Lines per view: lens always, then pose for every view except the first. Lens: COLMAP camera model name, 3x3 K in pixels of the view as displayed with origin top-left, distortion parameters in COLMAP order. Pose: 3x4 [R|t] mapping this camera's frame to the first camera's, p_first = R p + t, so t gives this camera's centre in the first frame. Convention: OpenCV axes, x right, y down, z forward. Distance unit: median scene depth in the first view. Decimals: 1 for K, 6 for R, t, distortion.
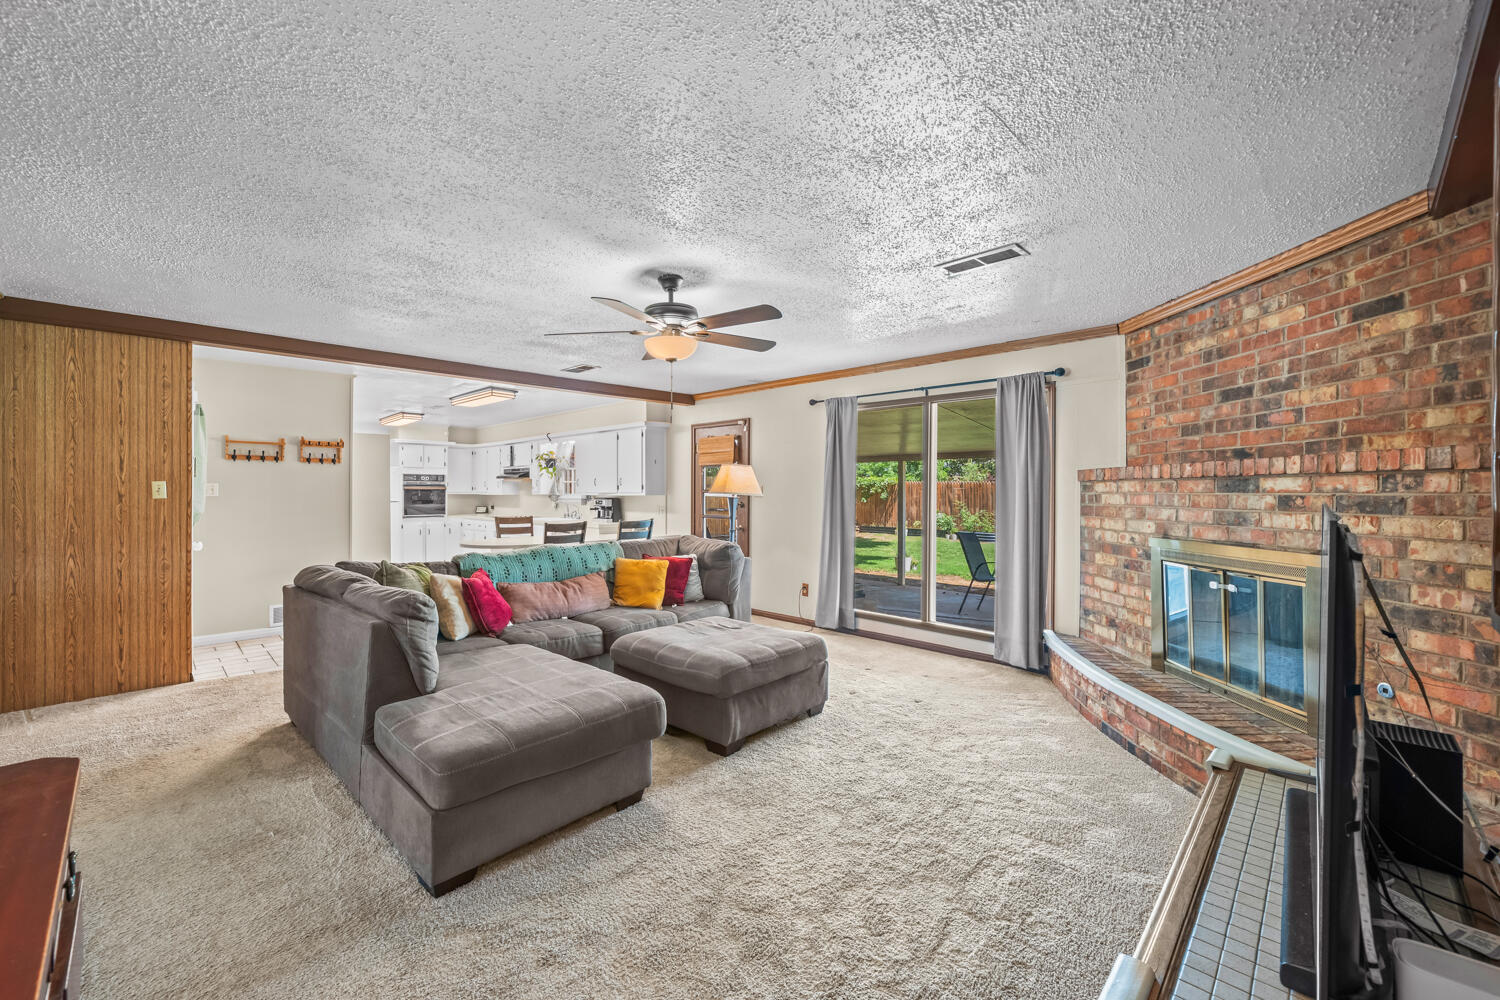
lens RADIAL K [[594.8, 0, 750.0], [0, 594.8, 500.0], [0, 0, 1]] dist [0.000794, 0.000044]
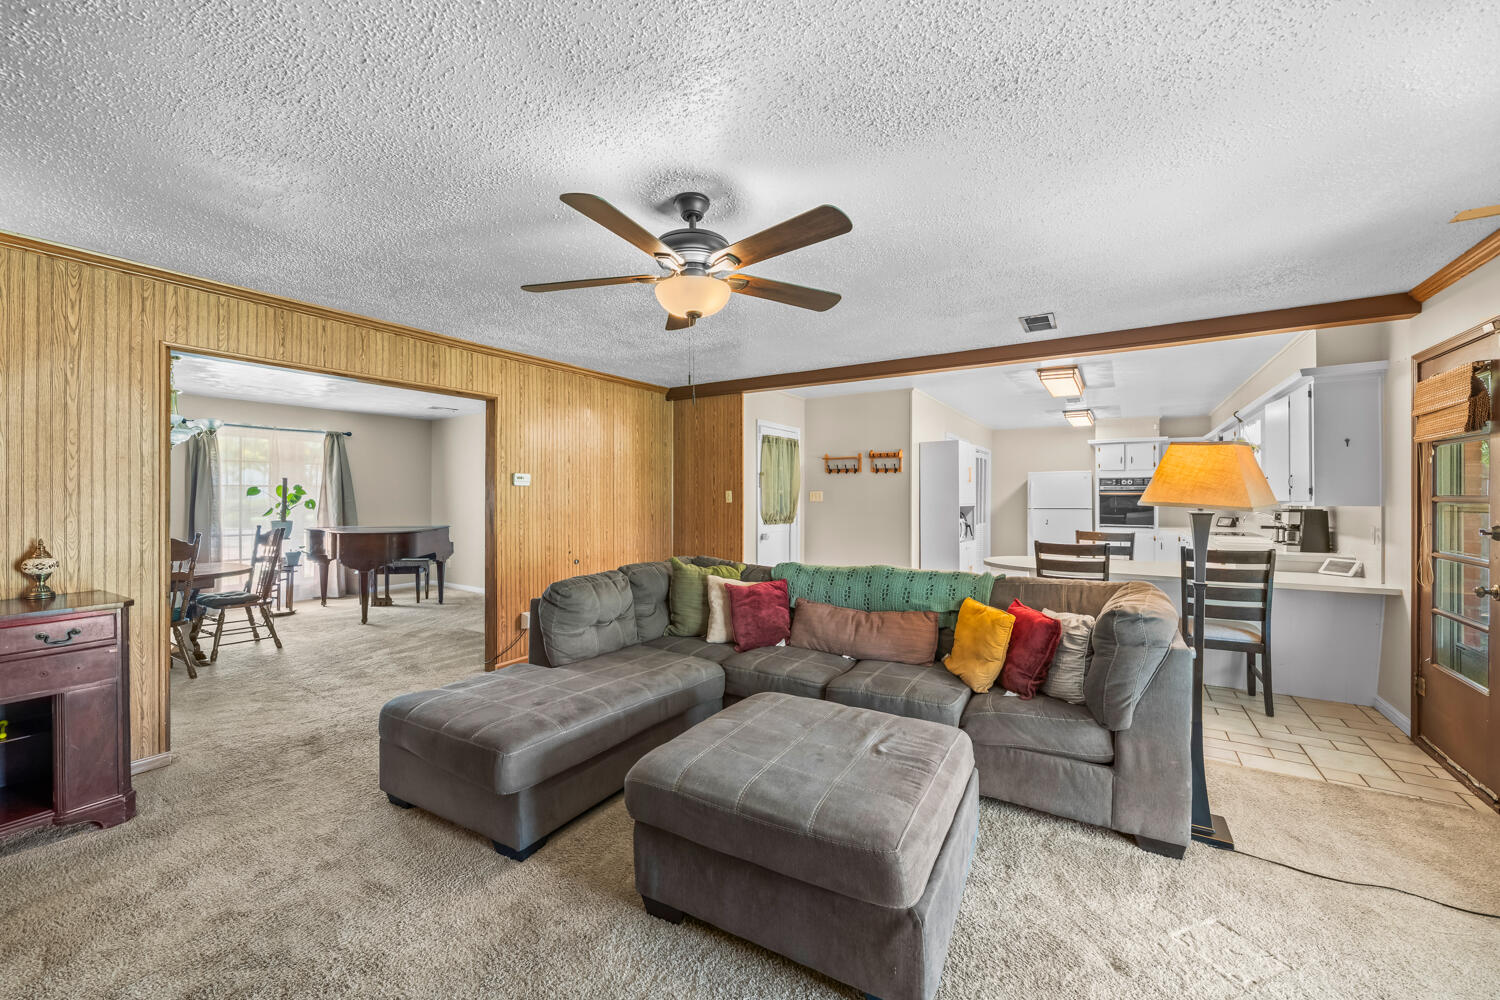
lens RADIAL K [[594.8, 0, 750.0], [0, 594.8, 500.0], [0, 0, 1]] dist [0.000794, 0.000044]
pose [[0.211432, 0.005839, -0.977375, 0.335451], [-0.015550, 0.999876, 0.002610, -0.009655], [0.977269, 0.014646, 0.211497, 0.534938]]
